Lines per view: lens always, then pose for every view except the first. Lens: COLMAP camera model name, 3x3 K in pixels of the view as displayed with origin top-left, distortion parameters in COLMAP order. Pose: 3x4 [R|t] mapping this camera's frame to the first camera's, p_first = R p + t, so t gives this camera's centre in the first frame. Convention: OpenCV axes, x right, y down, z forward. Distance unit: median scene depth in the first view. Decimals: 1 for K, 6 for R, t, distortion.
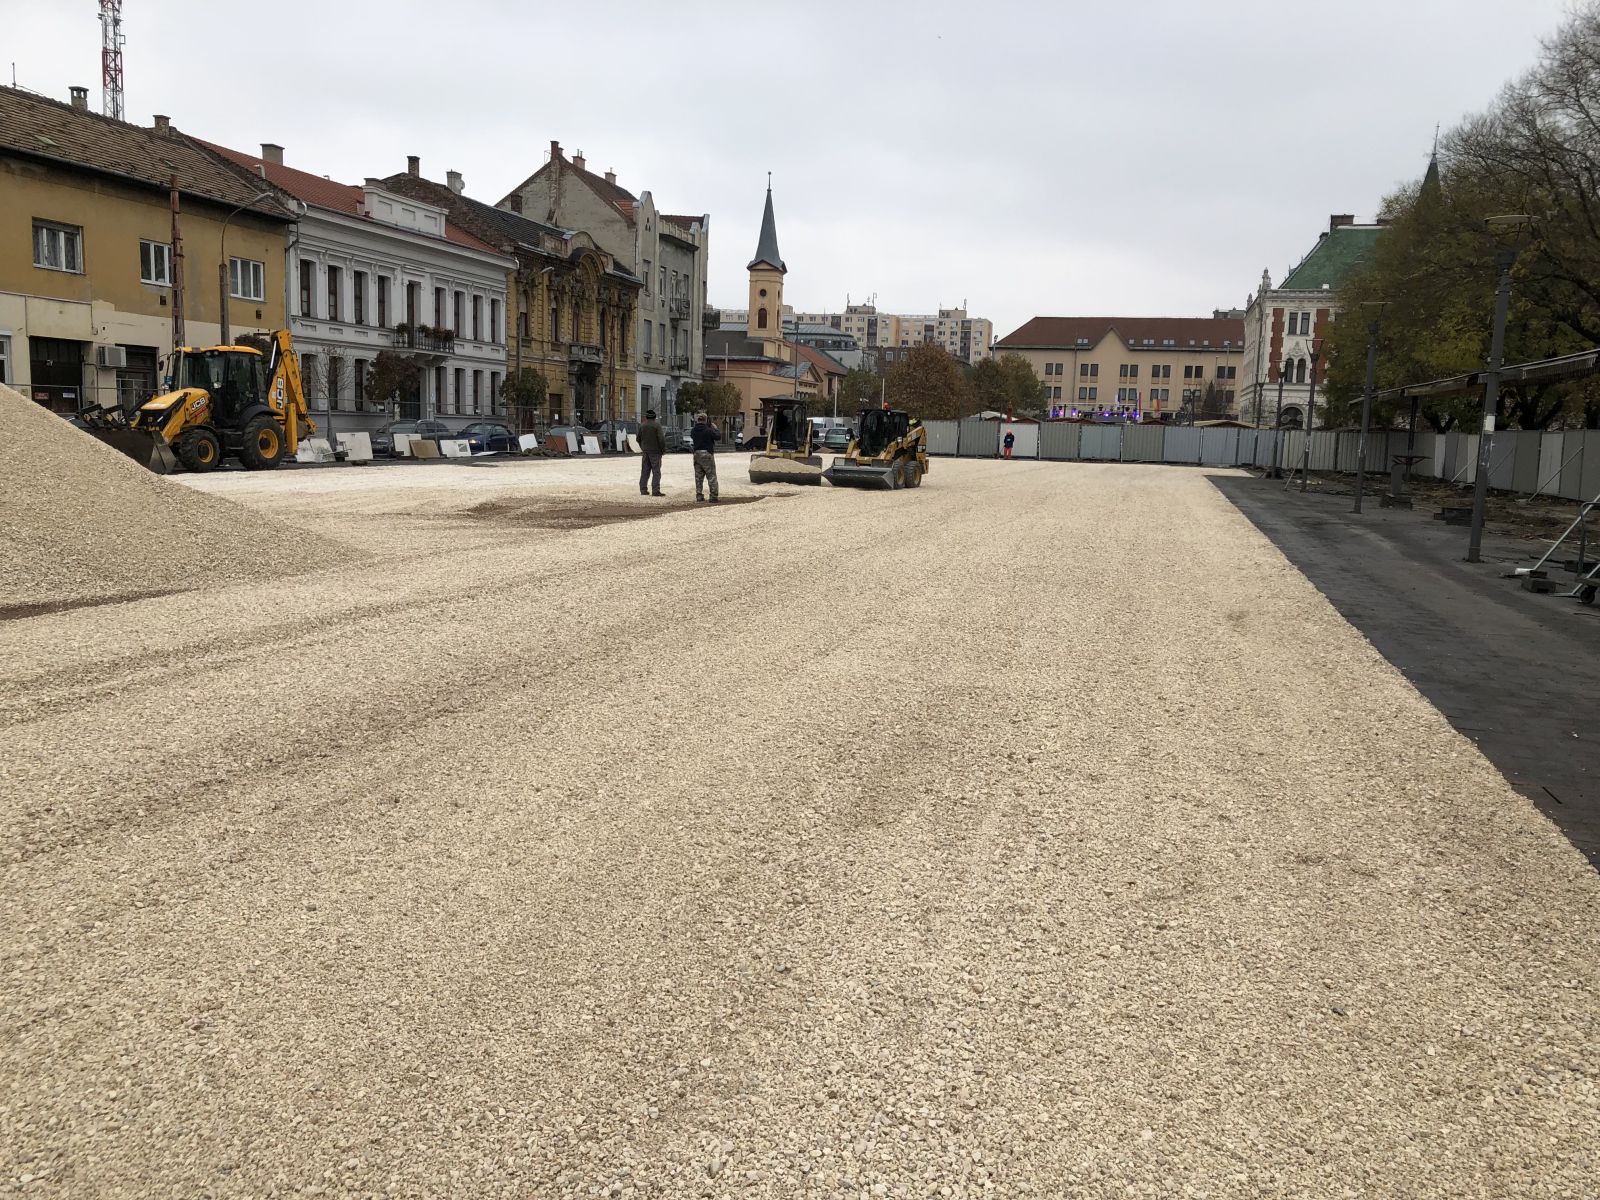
lens RADIAL K [[1293.4, 0, 802.8], [0, 1293.4, 599.1], [0, 0, 1]] dist [0.005846, 0.000880]
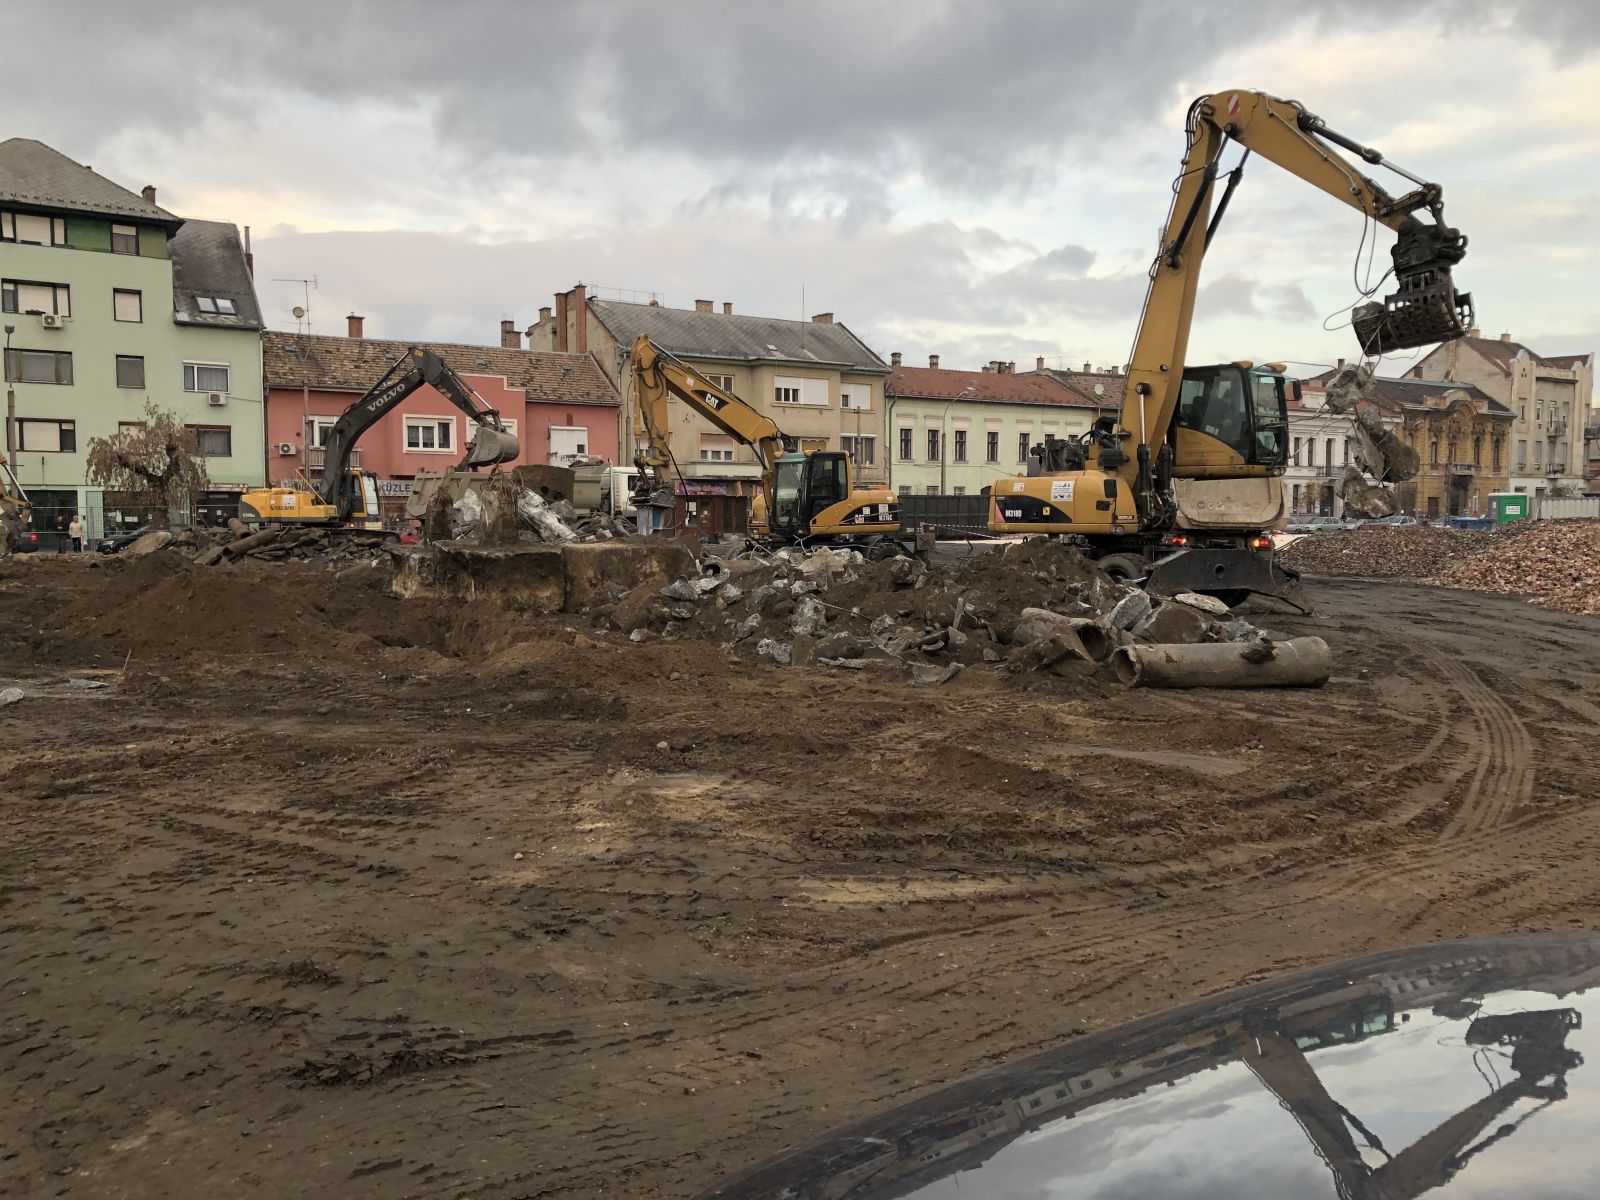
lens RADIAL K [[1293.4, 0, 800.6], [0, 1293.4, 600.5], [0, 0, 1]] dist [0.005846, 0.000880]
pose [[0.738791, 0.005605, -0.673911, 0.272005], [-0.059657, 0.996584, -0.057112, 0.089684], [0.671289, 0.082398, 0.736602, -0.584274]]
